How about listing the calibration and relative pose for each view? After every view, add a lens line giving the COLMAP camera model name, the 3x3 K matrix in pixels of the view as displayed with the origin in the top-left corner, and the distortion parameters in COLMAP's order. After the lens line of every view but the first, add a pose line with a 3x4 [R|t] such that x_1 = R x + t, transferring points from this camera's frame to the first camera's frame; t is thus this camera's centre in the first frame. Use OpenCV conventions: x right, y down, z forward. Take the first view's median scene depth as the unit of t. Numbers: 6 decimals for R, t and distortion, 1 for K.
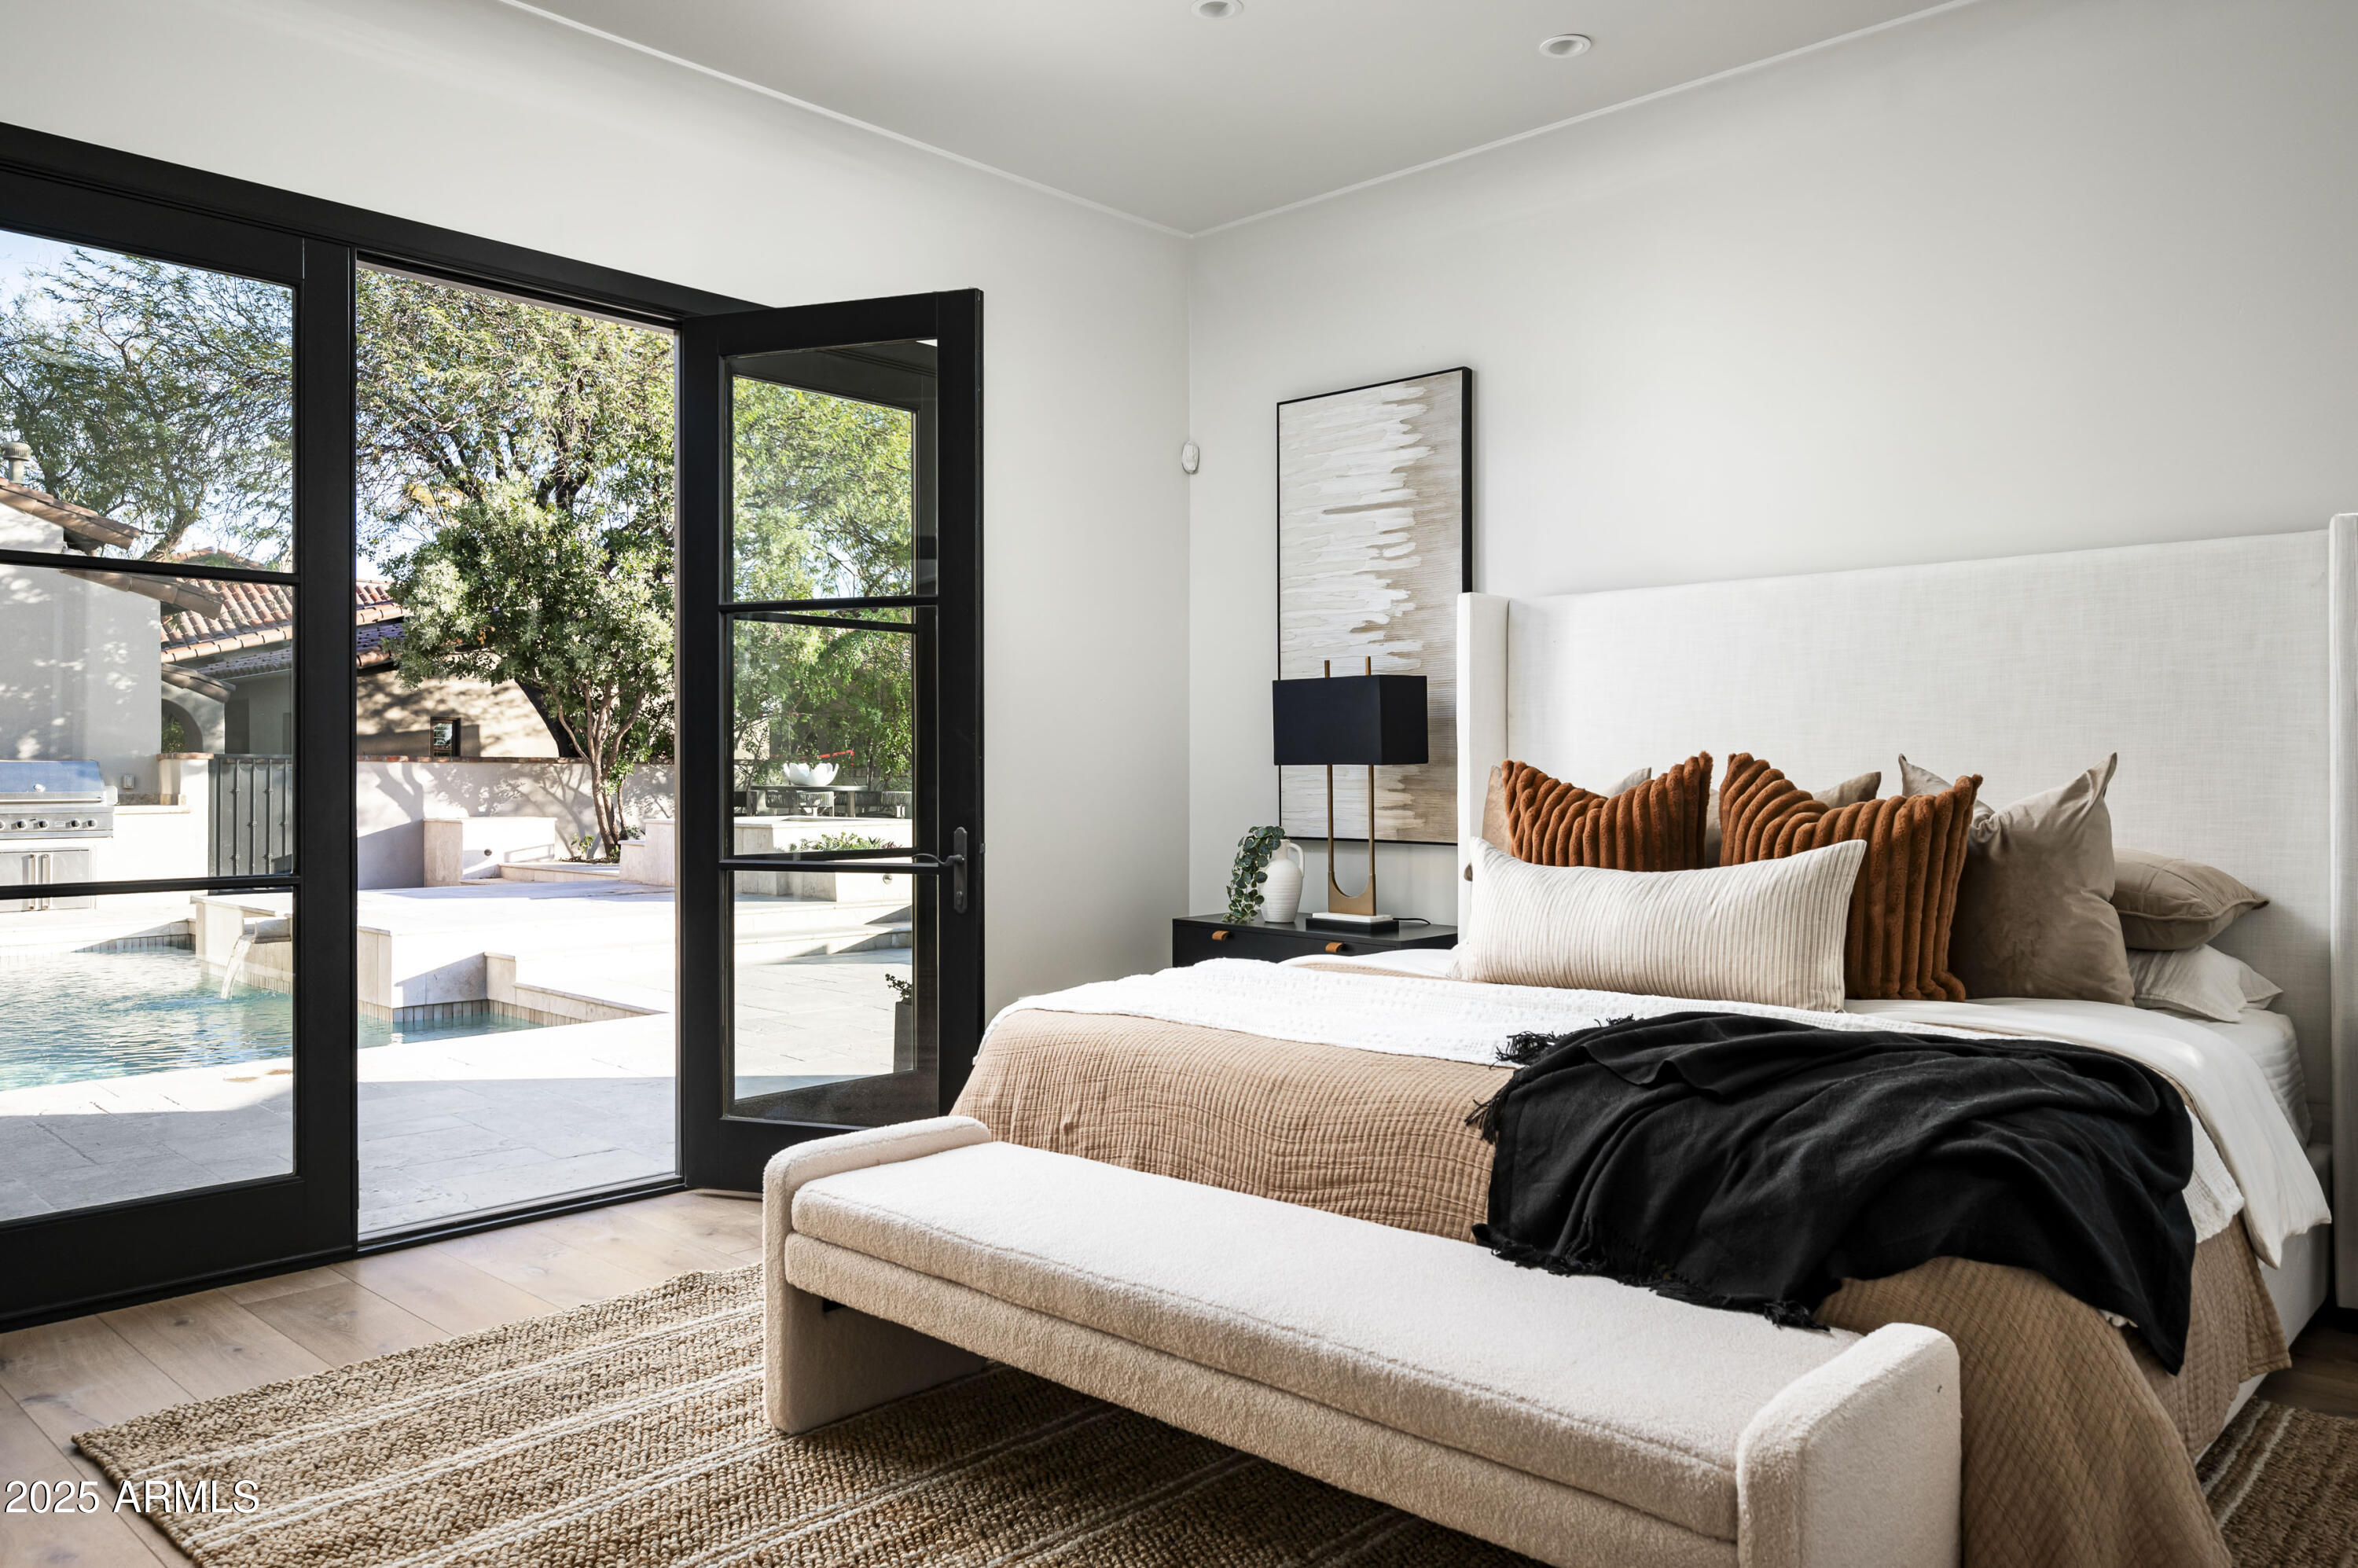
lens RADIAL K [[1618.5, 0, 1181.9], [0, 1618.5, 779.2], [0, 0, 1]] dist [-0.005629, -0.000675]
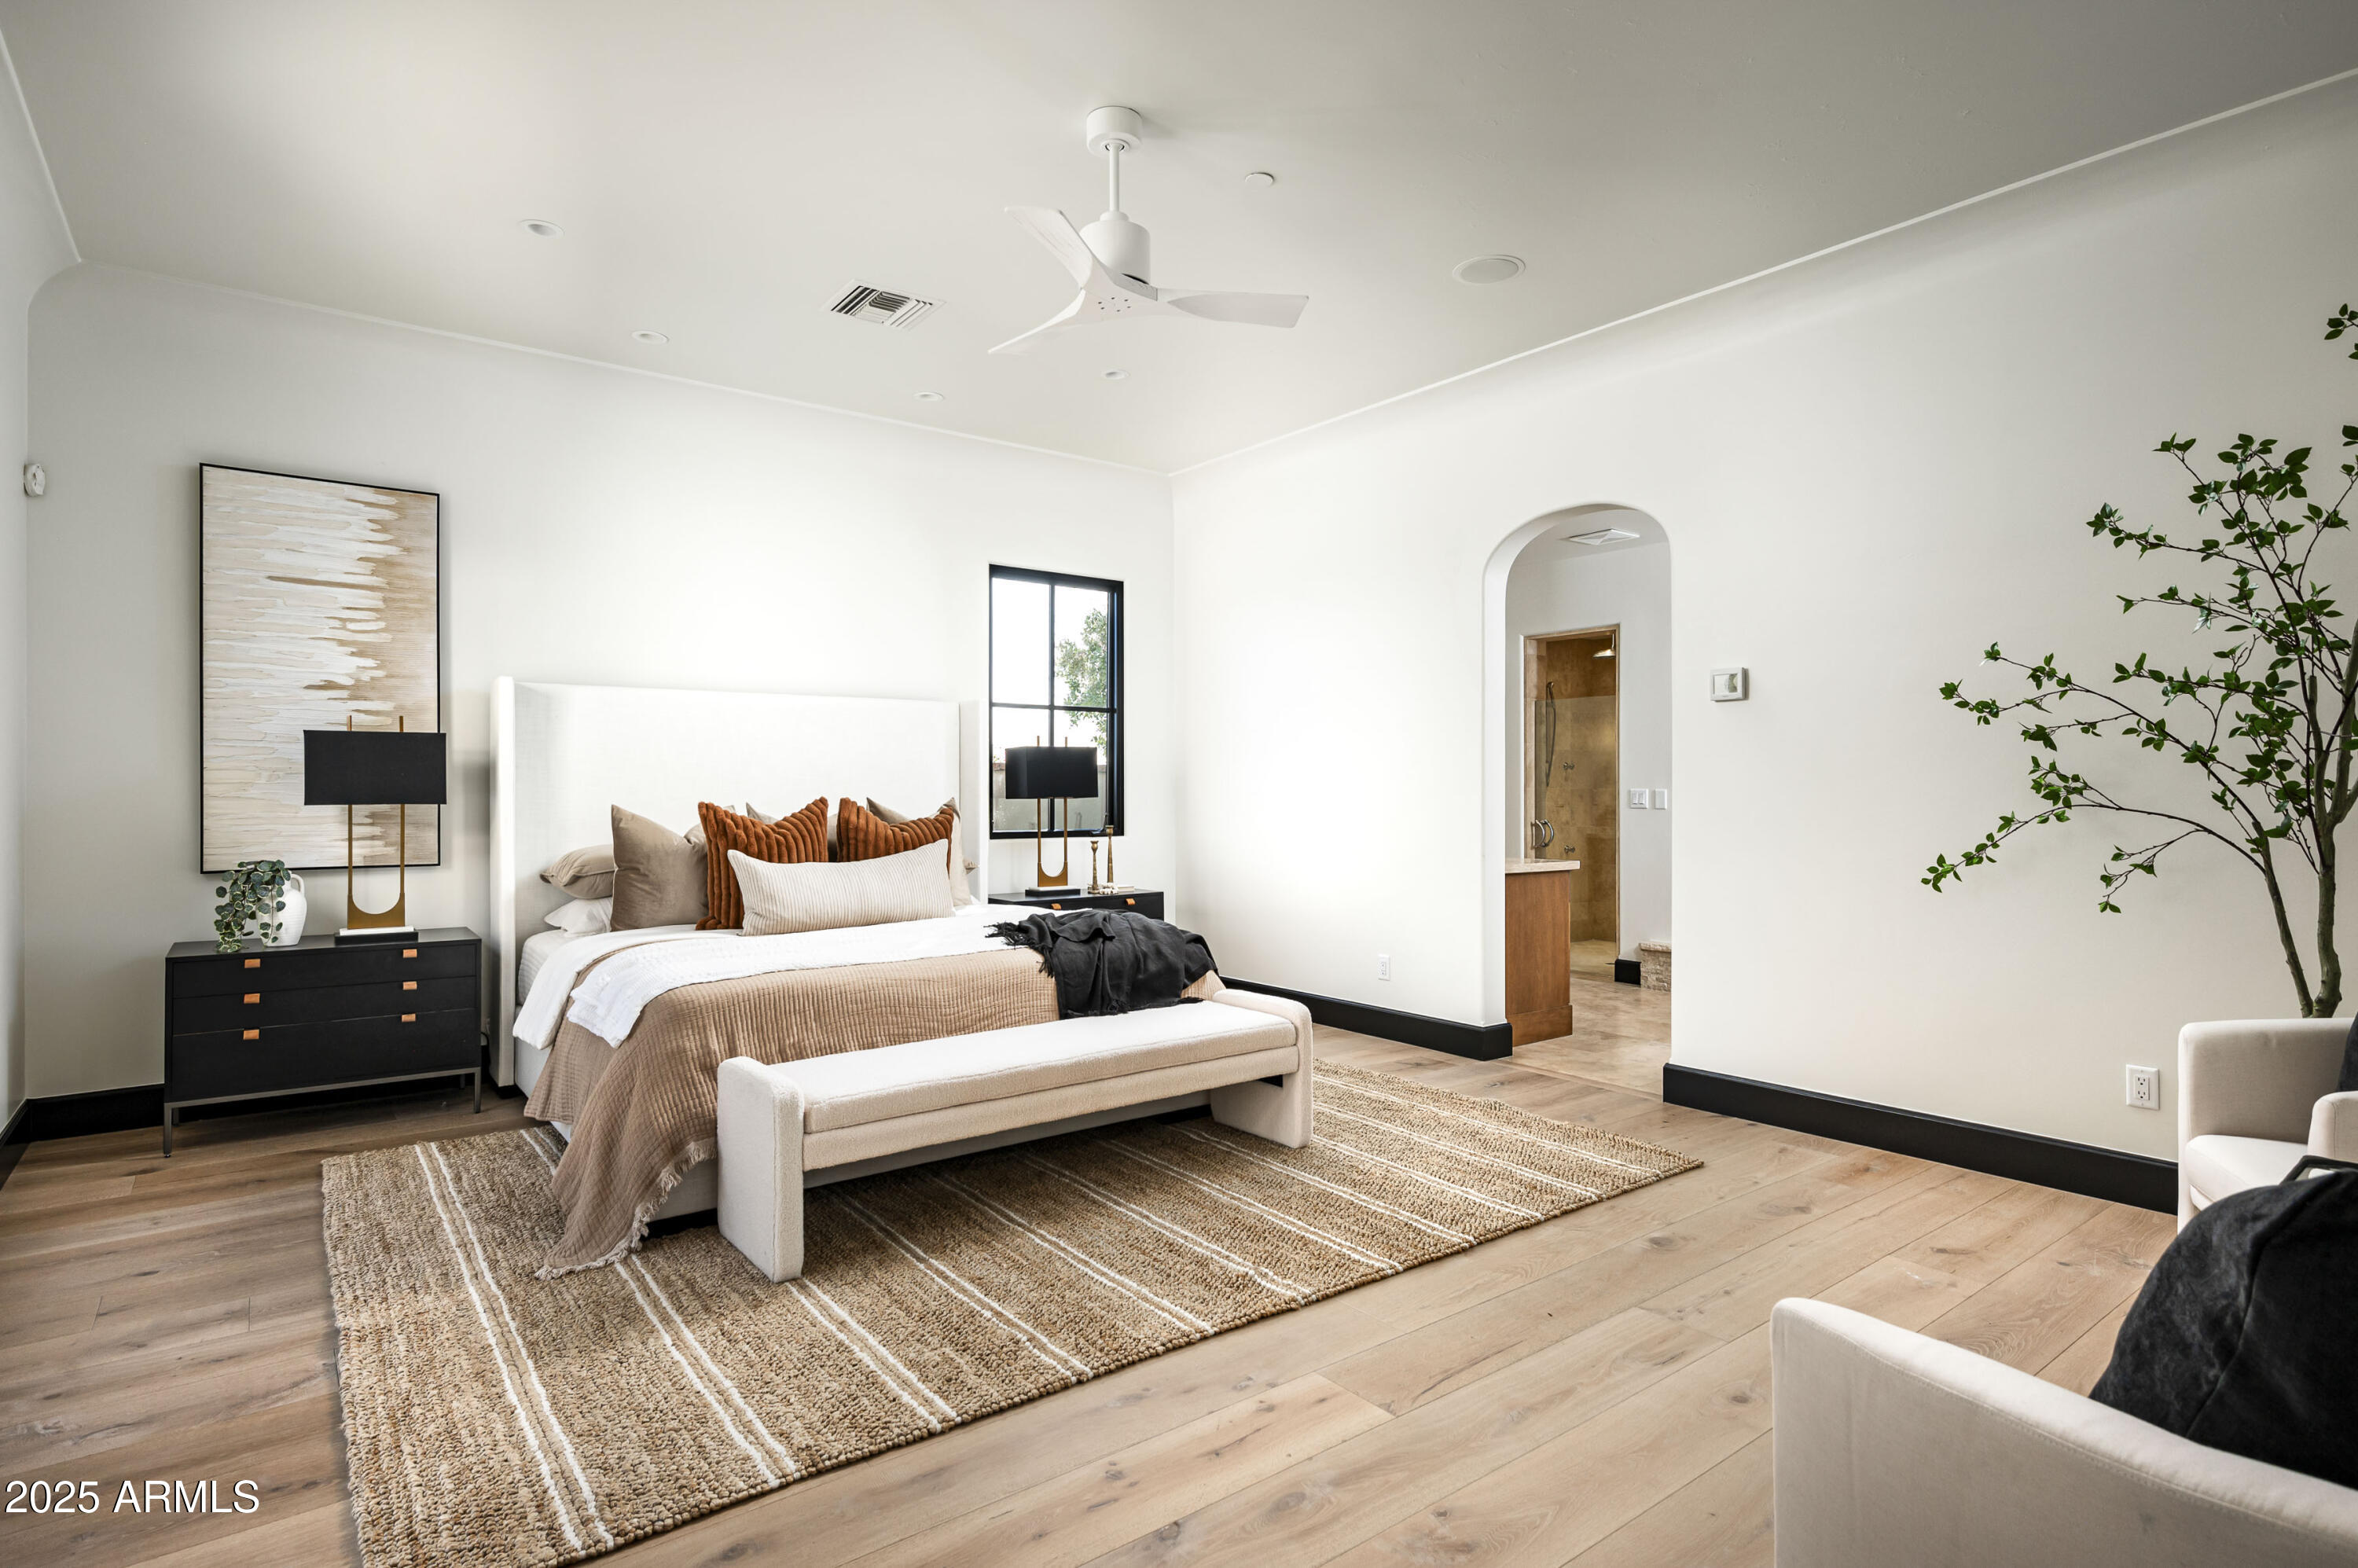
lens RADIAL K [[1191.7, 0, 1182.3], [0, 1191.7, 788.8], [0, 0, 1]] dist [-0.003686, 0.001082]
pose [[0.169721, 0.001245, 0.985491, -0.643561], [0.006859, 0.999973, -0.002445, -0.013412], [-0.985468, 0.007175, 0.169708, 0.250746]]
